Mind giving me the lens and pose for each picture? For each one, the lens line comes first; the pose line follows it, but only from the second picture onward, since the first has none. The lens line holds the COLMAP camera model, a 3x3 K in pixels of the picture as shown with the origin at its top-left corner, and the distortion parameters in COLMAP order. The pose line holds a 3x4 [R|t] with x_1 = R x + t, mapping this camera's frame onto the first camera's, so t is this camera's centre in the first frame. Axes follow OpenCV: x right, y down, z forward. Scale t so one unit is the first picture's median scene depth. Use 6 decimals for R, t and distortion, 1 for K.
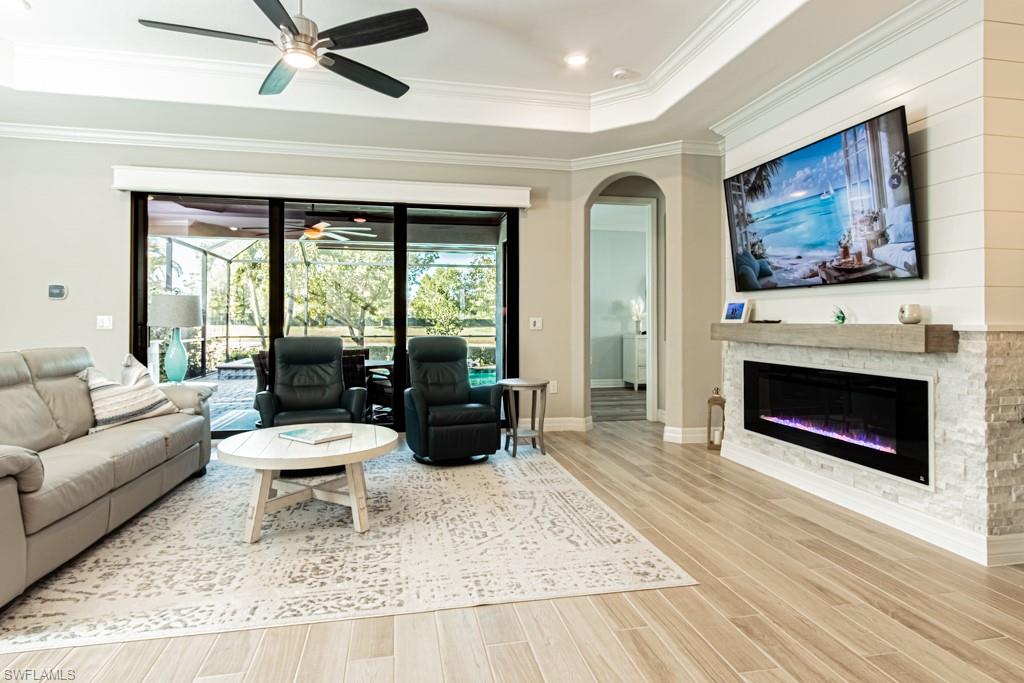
lens RADIAL K [[573.9, 0, 509.9], [0, 573.9, 318.8], [0, 0, 1]] dist [0.000124, -0.001419]
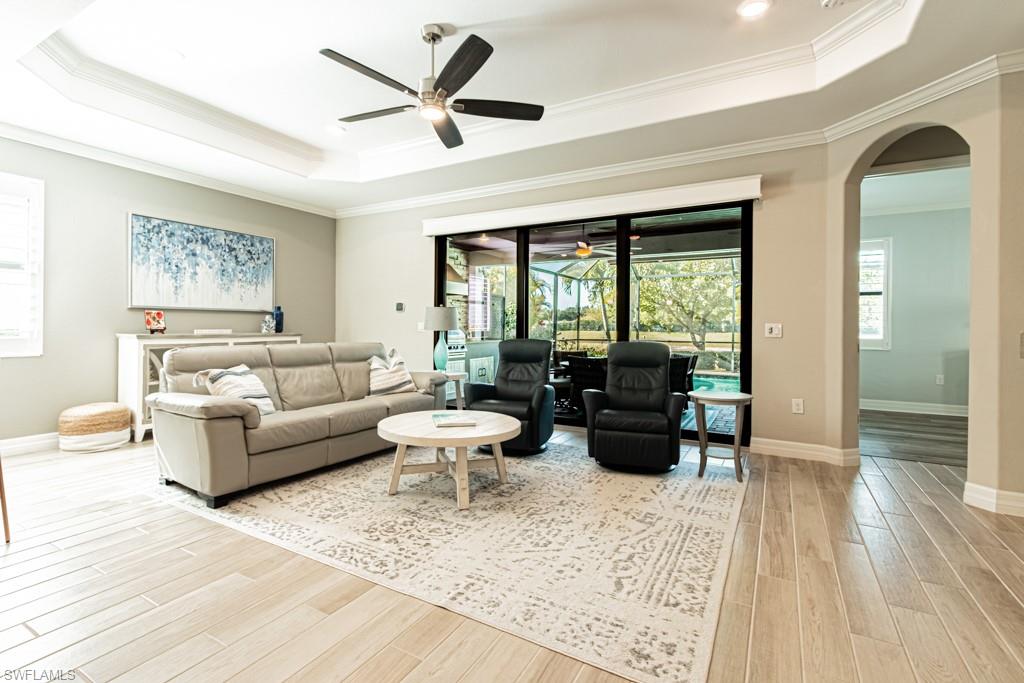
lens RADIAL K [[481.5, 0, 472.2], [0, 481.5, 328.4], [0, 0, 1]] dist [0.001325, 0.000061]
pose [[0.727736, 0.005933, -0.685831, 0.372881], [-0.002078, 0.999977, 0.006446, 0.002732], [0.685854, -0.003266, 0.727732, 0.278847]]
